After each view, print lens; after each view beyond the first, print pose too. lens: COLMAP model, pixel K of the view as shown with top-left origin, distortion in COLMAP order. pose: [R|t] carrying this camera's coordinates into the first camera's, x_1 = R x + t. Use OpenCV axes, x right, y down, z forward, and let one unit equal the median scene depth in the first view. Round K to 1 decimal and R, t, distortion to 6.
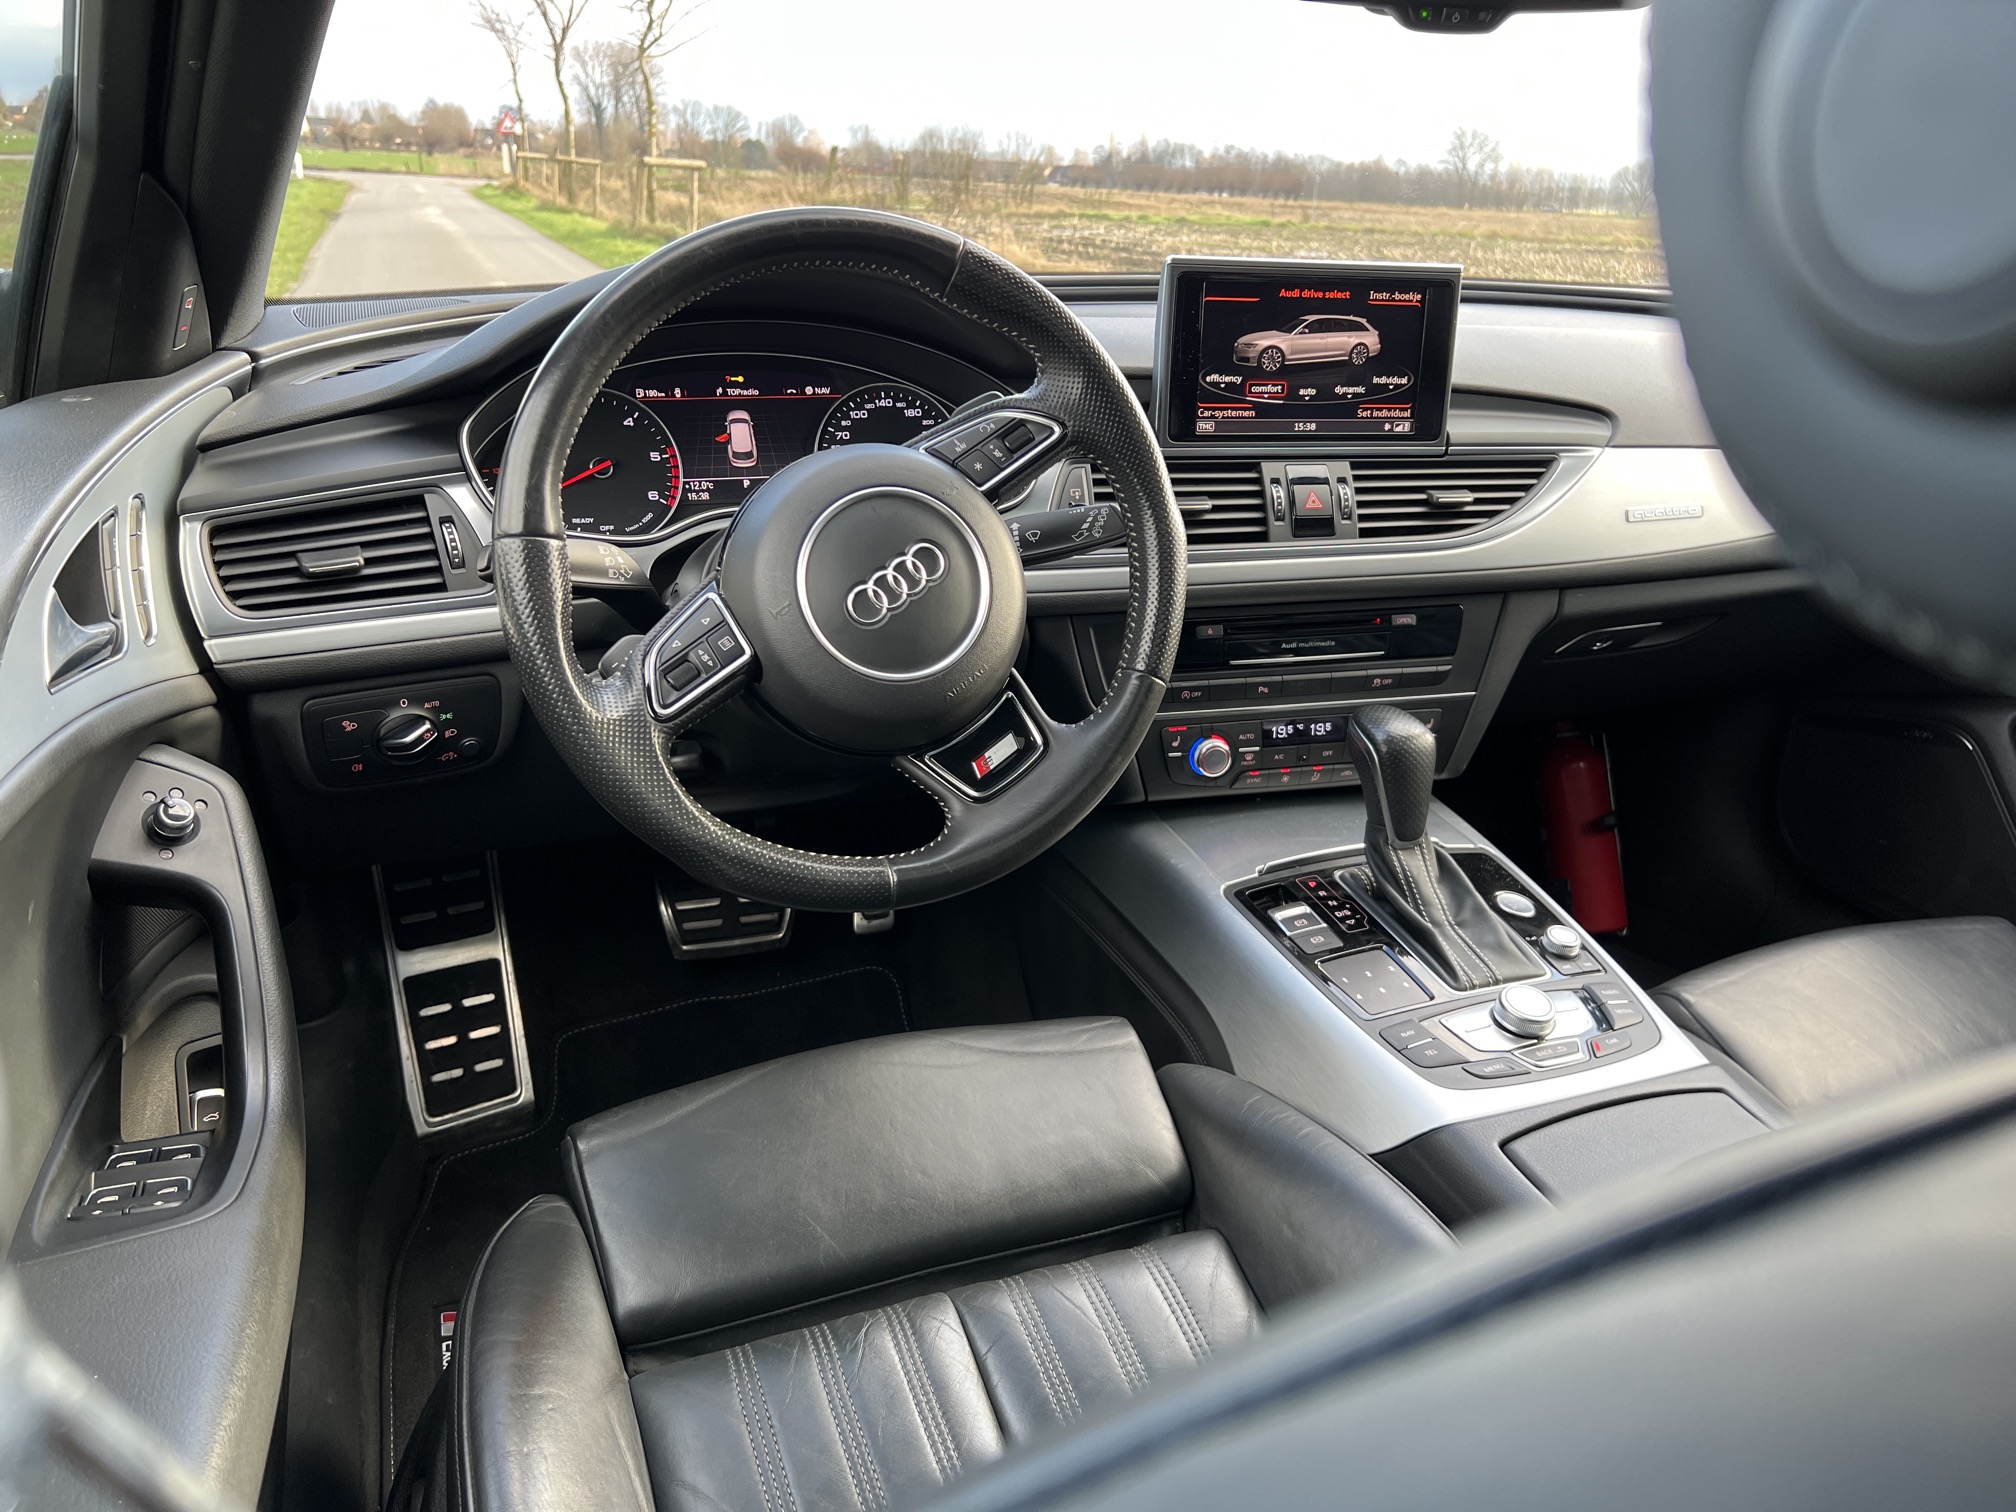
lens RADIAL K [[1849.8, 0, 976.9], [0, 1849.8, 841.2], [0, 0, 1]] dist [0.048872, -0.070042]
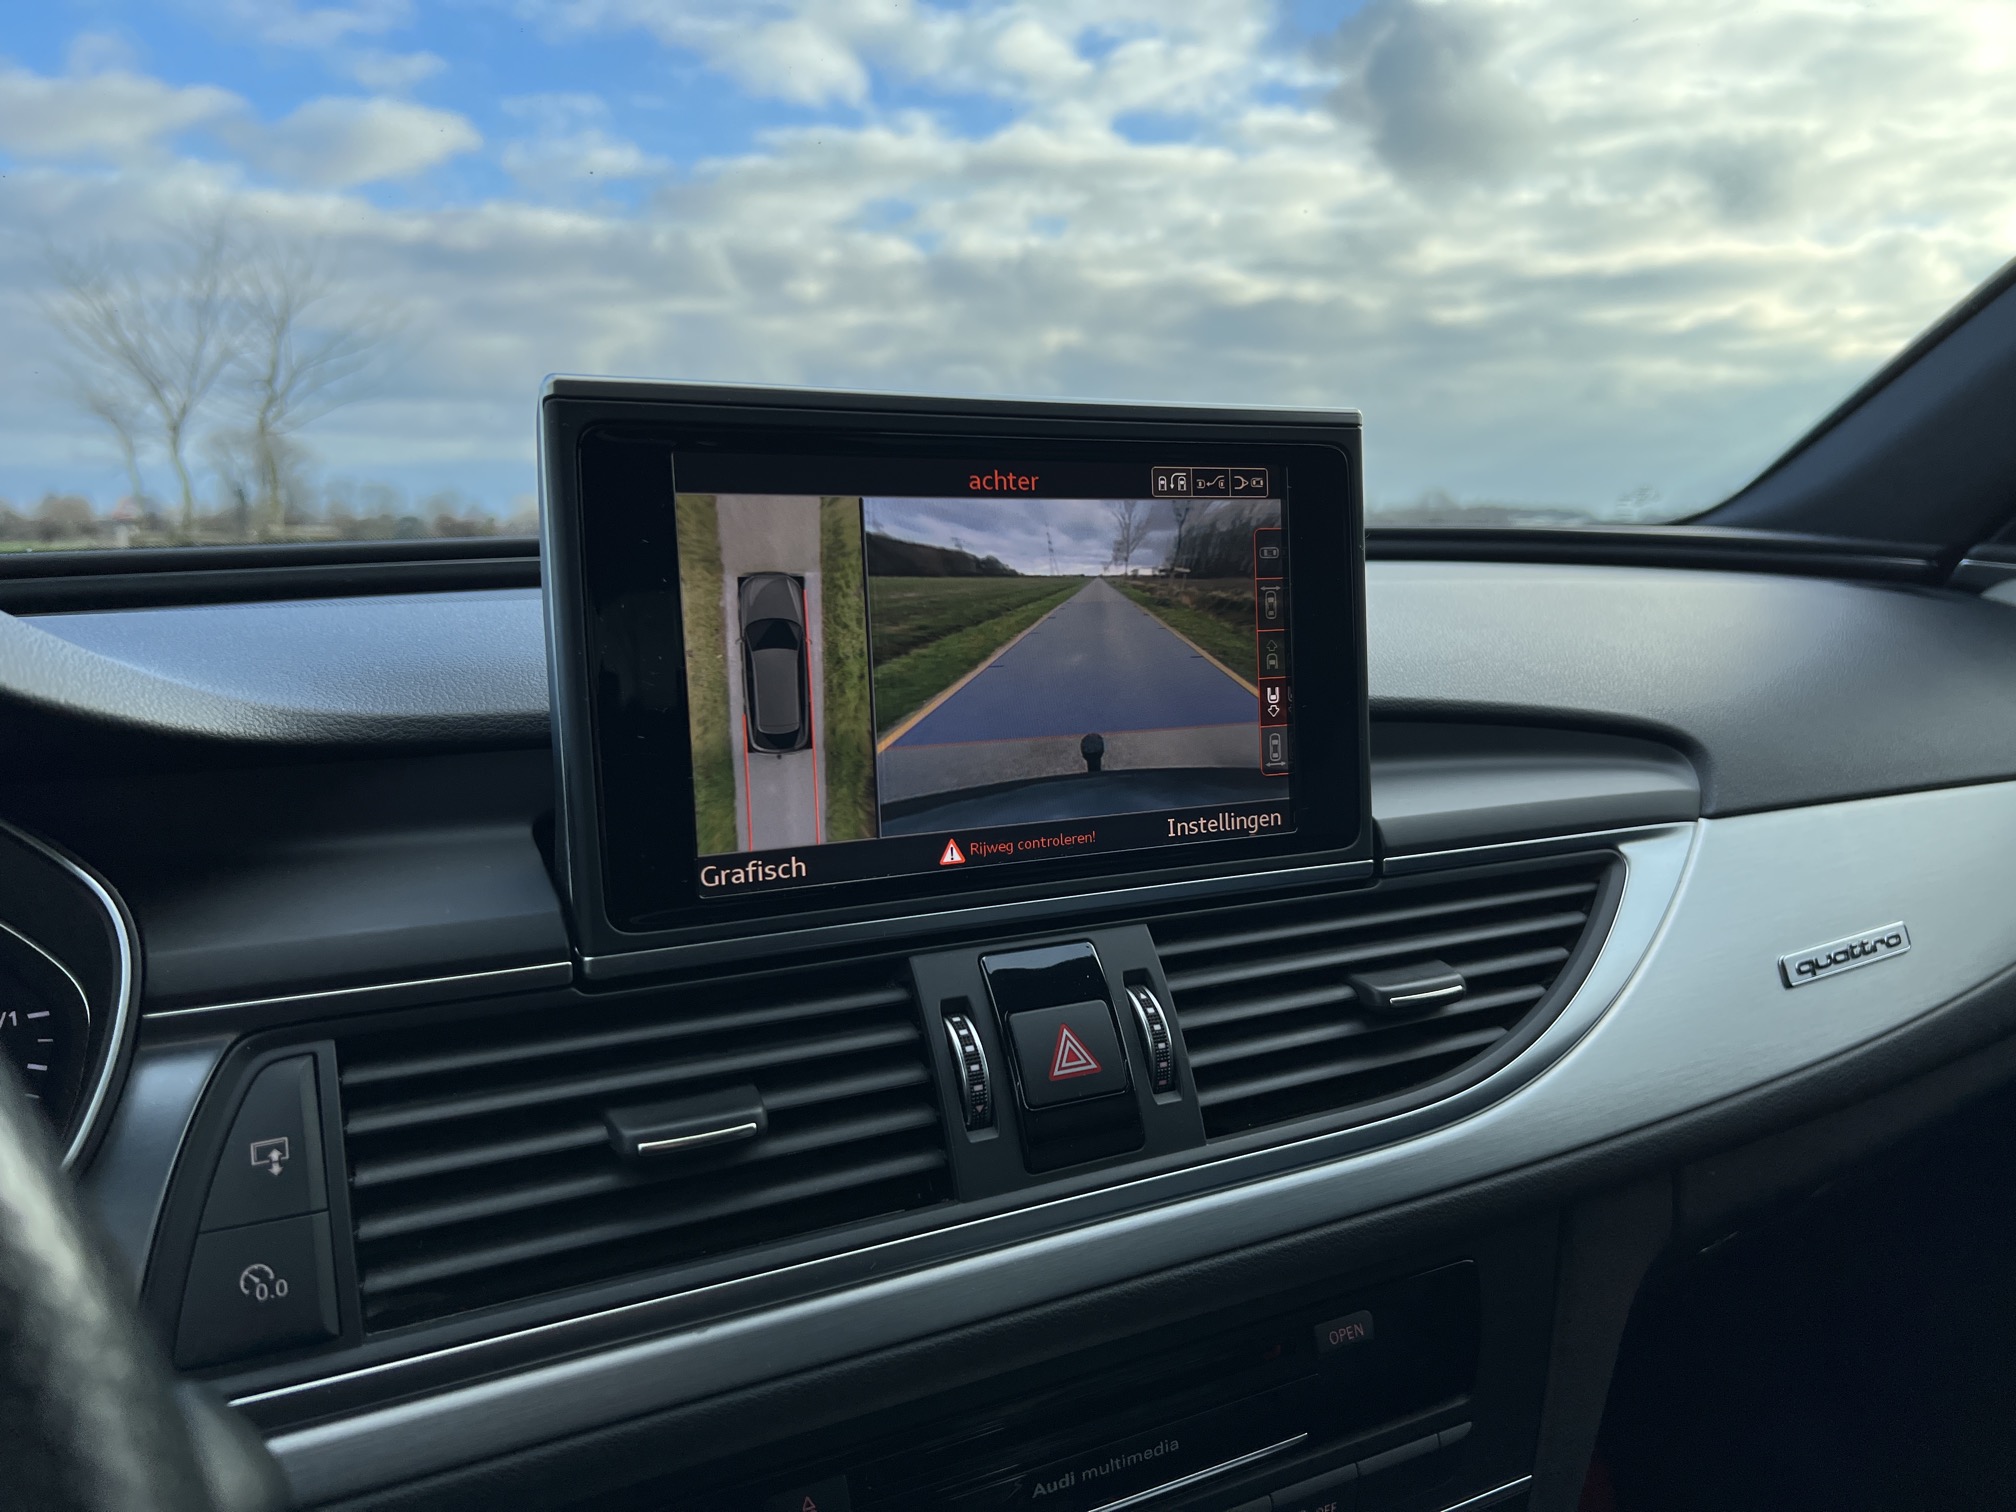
lens RADIAL K [[1849.8, 0, 1011.4], [0, 1849.8, 777.0], [0, 0, 1]] dist [0.048872, -0.070042]
pose [[0.979113, -0.076266, 0.188473, 0.107596], [0.113868, 0.973657, -0.197549, -0.163663], [-0.168442, 0.214884, 0.962004, 0.647468]]
